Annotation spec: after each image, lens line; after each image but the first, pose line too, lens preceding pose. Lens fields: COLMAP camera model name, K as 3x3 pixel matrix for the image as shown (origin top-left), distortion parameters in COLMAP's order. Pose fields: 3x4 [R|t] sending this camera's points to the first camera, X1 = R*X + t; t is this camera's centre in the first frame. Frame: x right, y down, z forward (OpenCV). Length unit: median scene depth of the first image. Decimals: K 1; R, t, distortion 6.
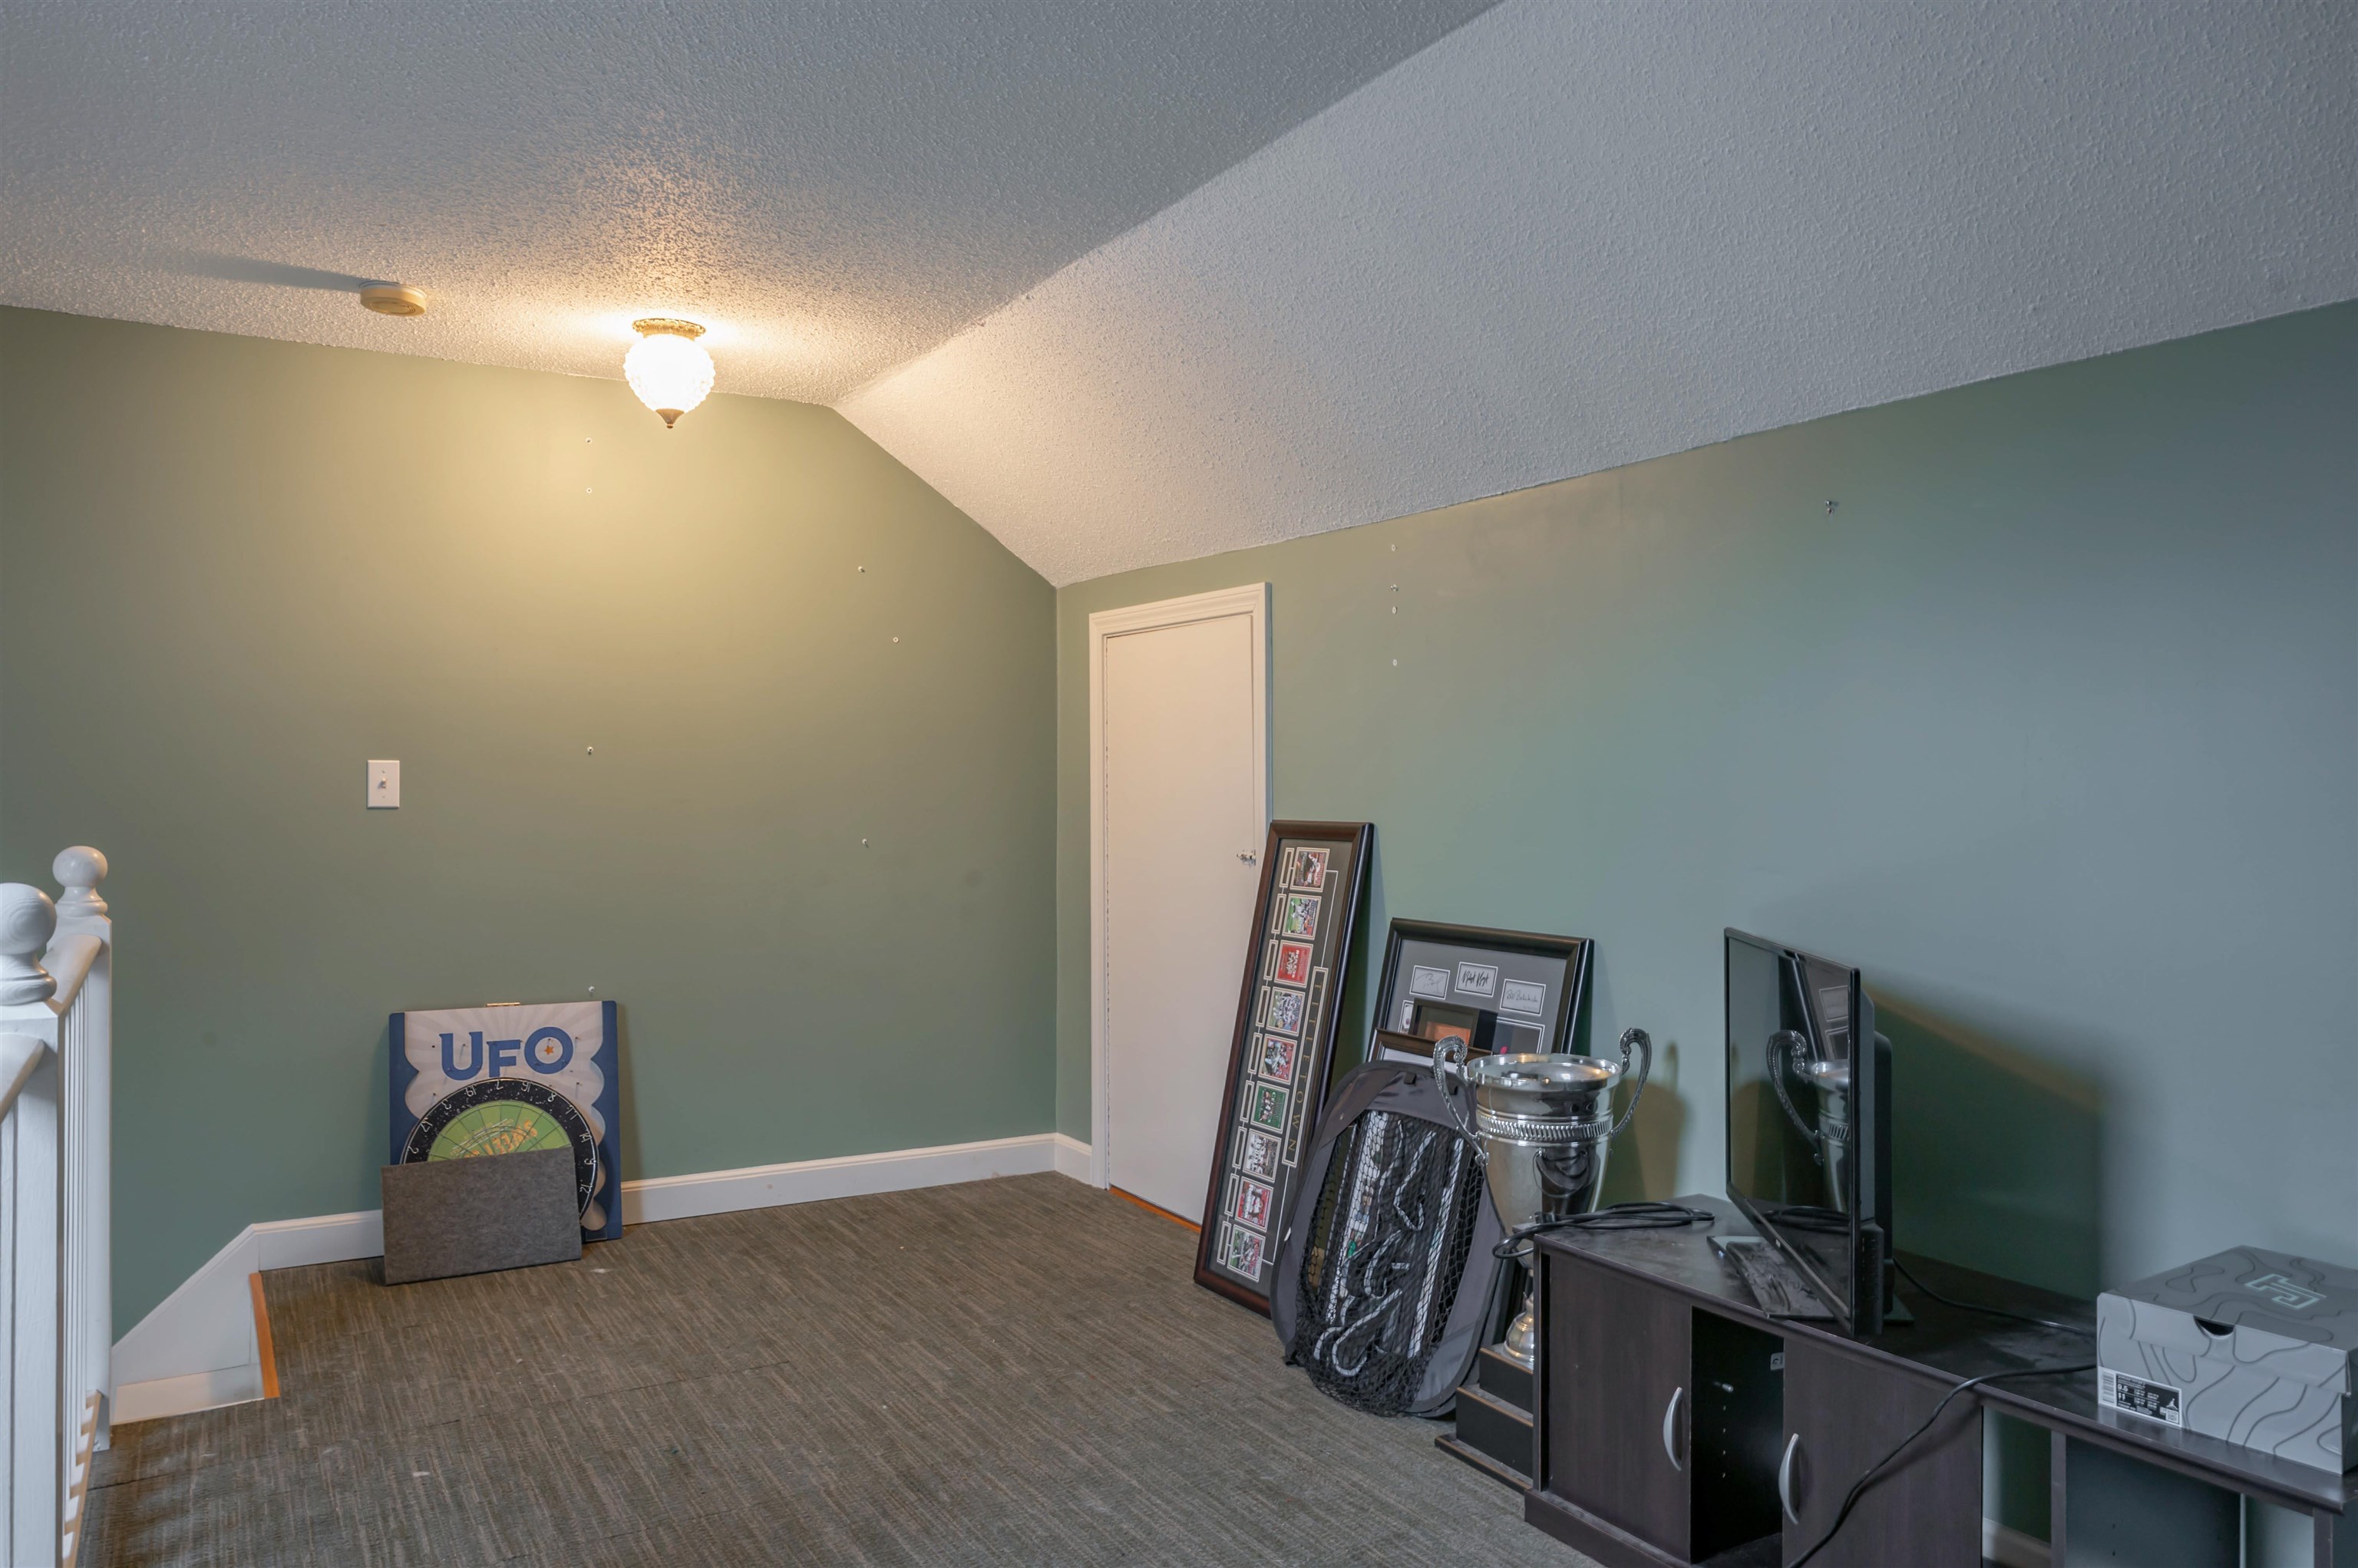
lens RADIAL K [[1605.7, 0, 1161.7], [0, 1605.7, 813.2], [0, 0, 1]] dist [-0.002465, 0.001058]
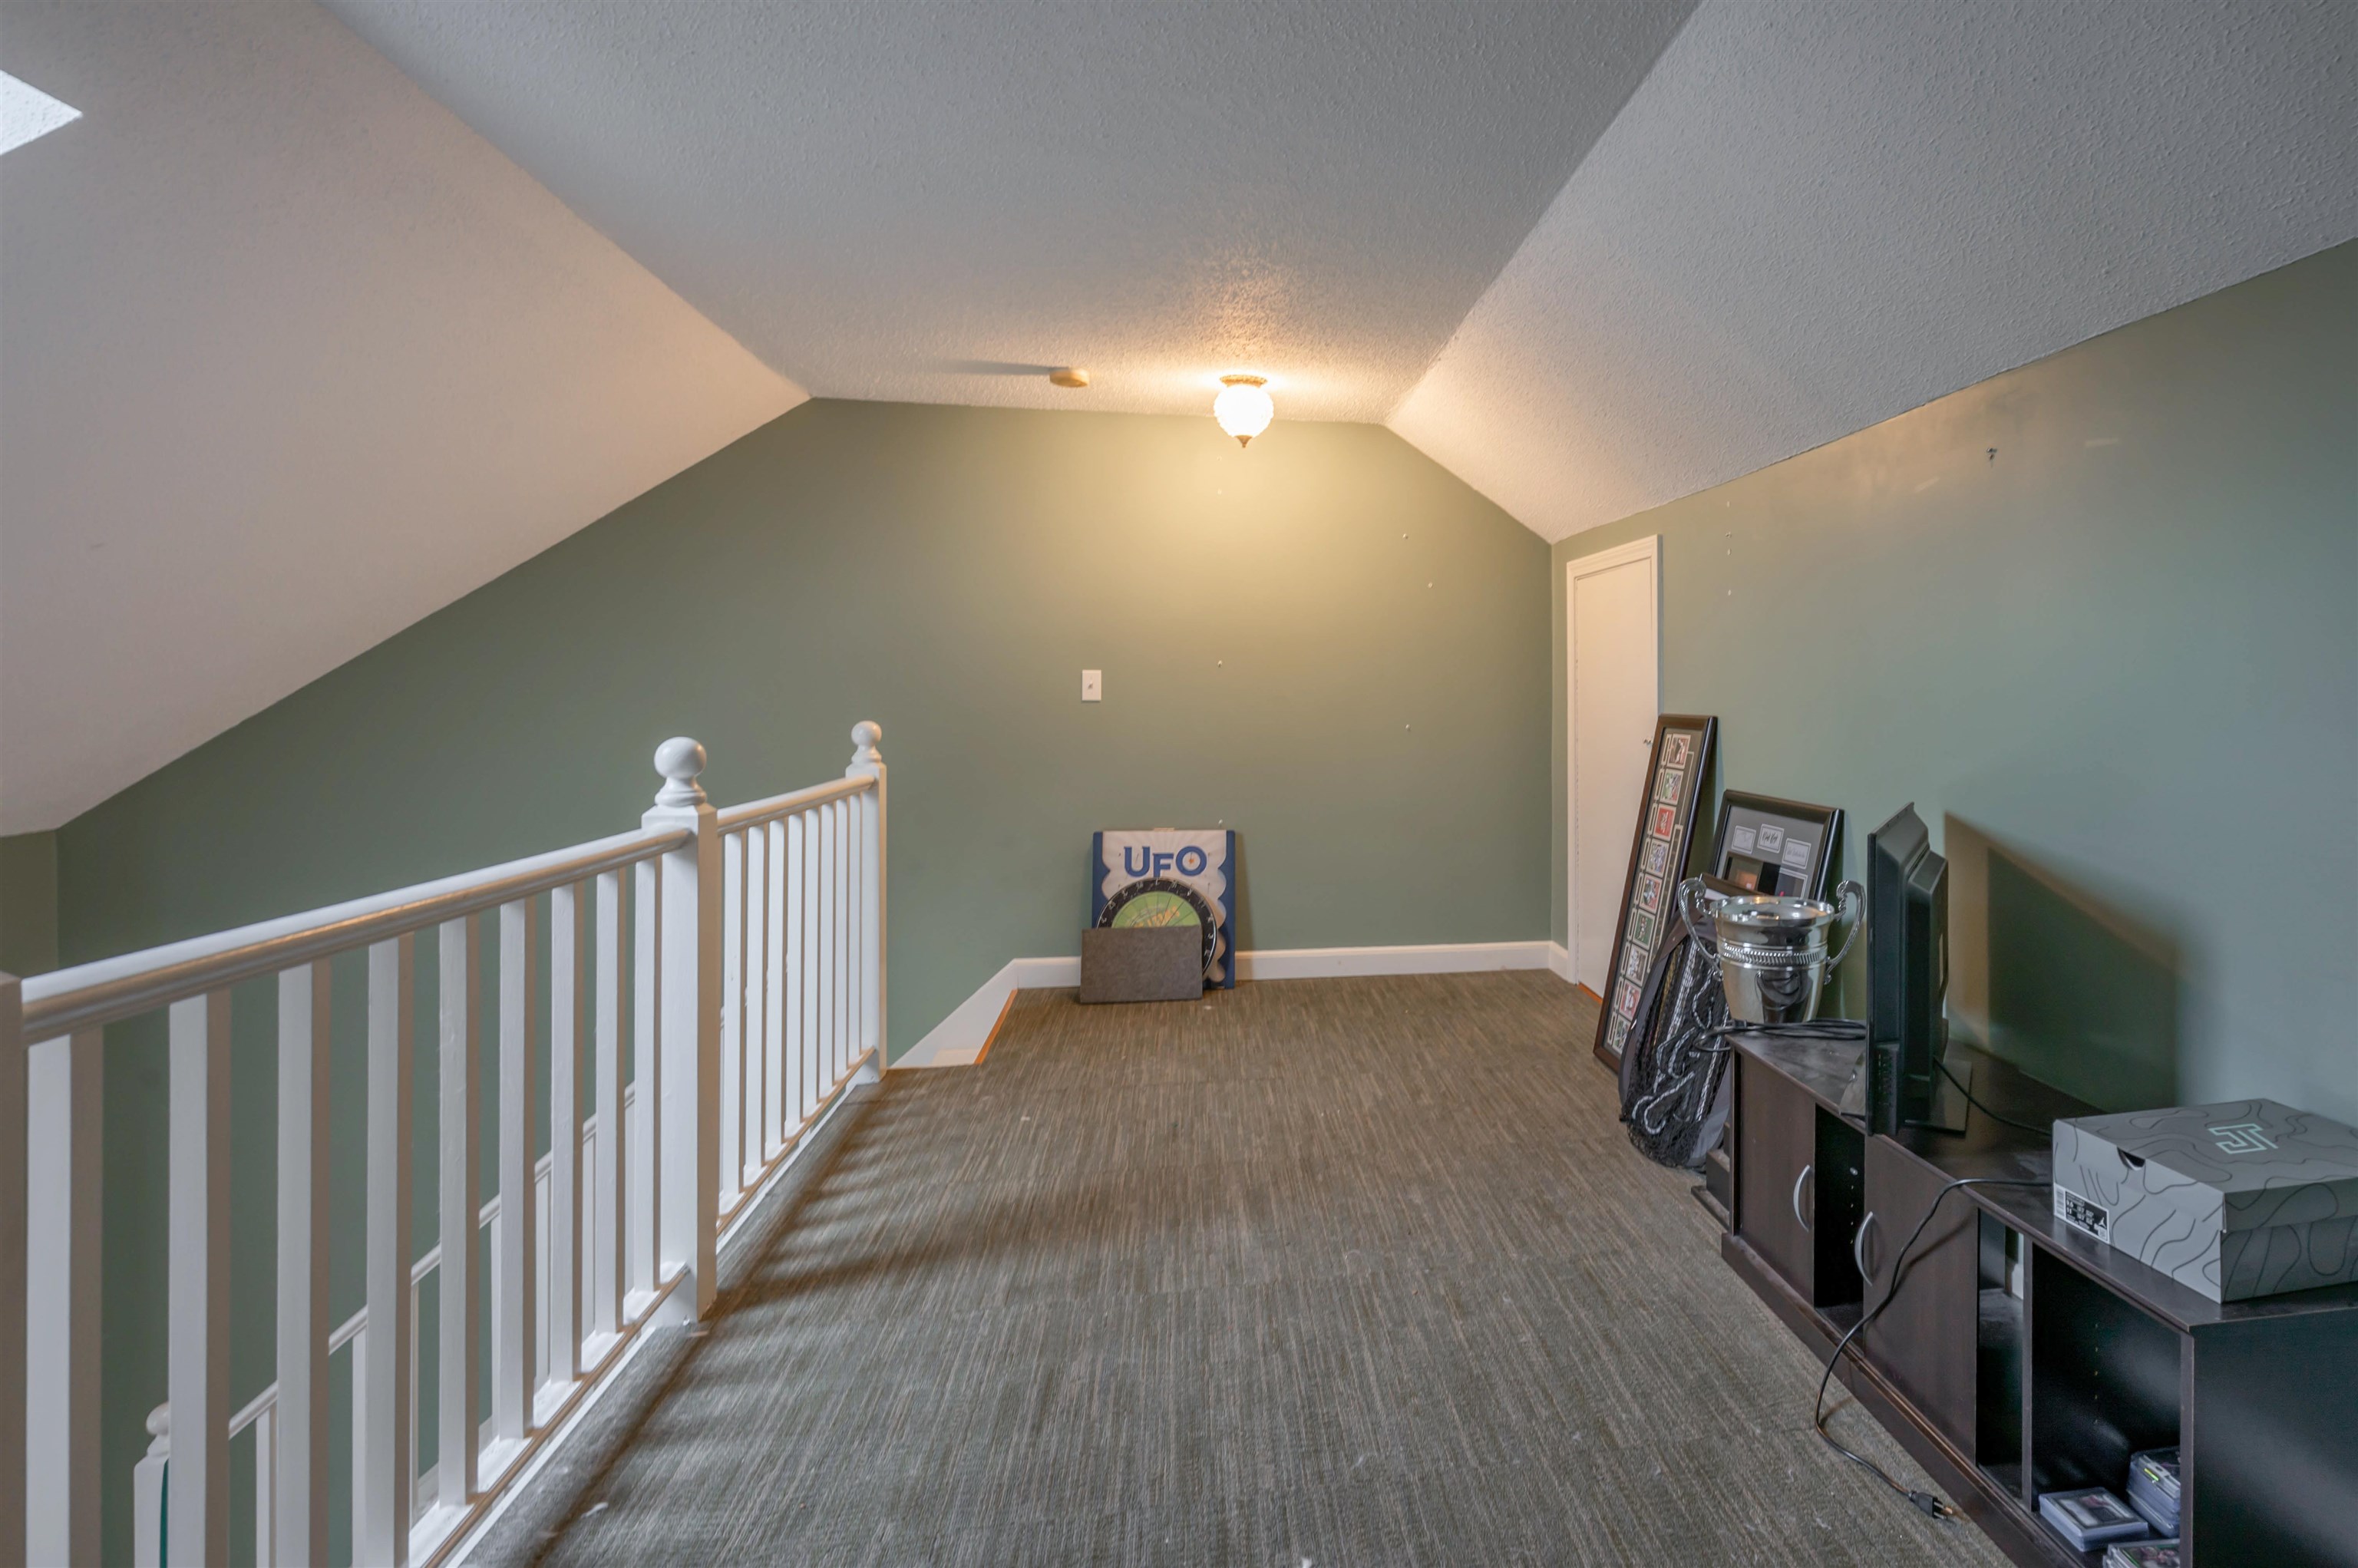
lens RADIAL K [[1165.8, 0, 1415.4], [0, 1165.8, 715.3], [0, 0, 1]] dist [-0.005478, 0.001851]
pose [[0.946053, 0.009023, -0.323886, 0.213620], [-0.007940, 0.999958, 0.004665, 0.002991], [0.323914, -0.001842, 0.946085, 0.027199]]
